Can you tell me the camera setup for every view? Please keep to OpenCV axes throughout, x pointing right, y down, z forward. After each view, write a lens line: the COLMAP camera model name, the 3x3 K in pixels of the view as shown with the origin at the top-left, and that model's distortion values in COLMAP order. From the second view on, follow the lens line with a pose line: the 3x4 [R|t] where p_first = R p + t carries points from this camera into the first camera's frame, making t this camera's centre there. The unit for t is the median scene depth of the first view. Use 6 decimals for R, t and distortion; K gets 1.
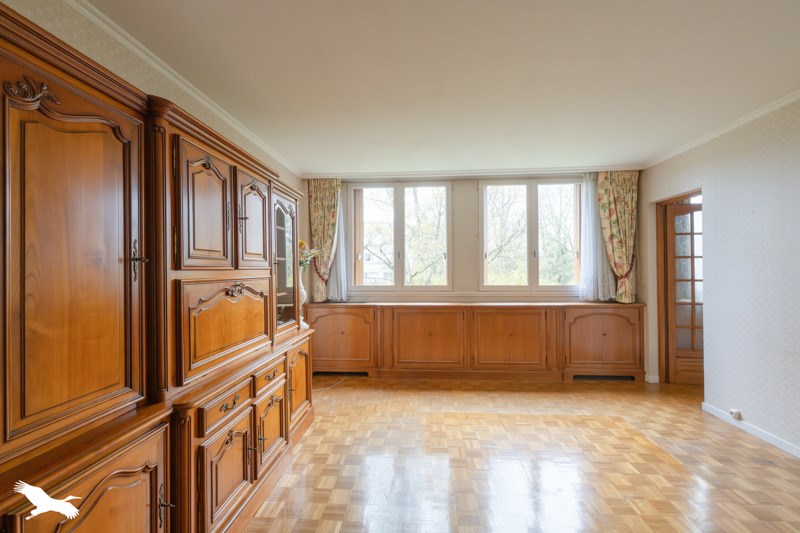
lens RADIAL K [[326.7, 0, 400.0], [0, 326.7, 266.5], [0, 0, 1]] dist [0.000783, 0.000000]
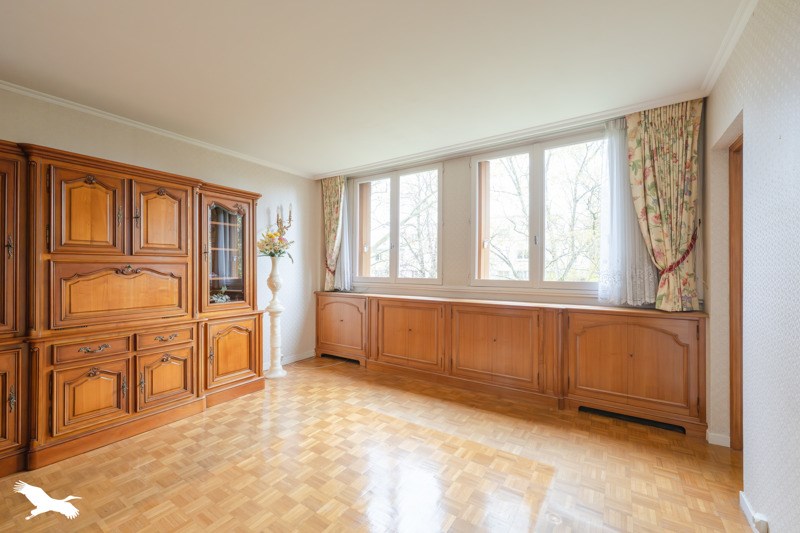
lens RADIAL K [[326.7, 0, 400.0], [0, 326.7, 266.5], [0, 0, 1]] dist [0.000783, 0.000000]
pose [[0.869566, 0.005924, -0.493782, 0.538305], [-0.003310, 0.999975, 0.006169, 0.021220], [0.493806, -0.003730, 0.869564, 0.174884]]
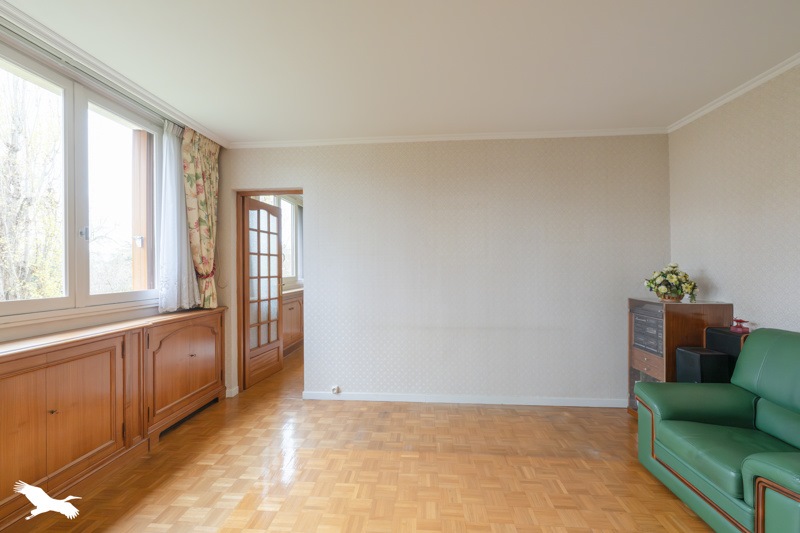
lens RADIAL K [[326.7, 0, 400.0], [0, 326.7, 266.5], [0, 0, 1]] dist [0.000783, 0.000000]
pose [[0.006938, 0.010435, 0.999921, -0.096621], [-0.002127, 0.999943, -0.010420, 0.017760], [-0.999974, -0.002054, 0.006960, 0.531268]]
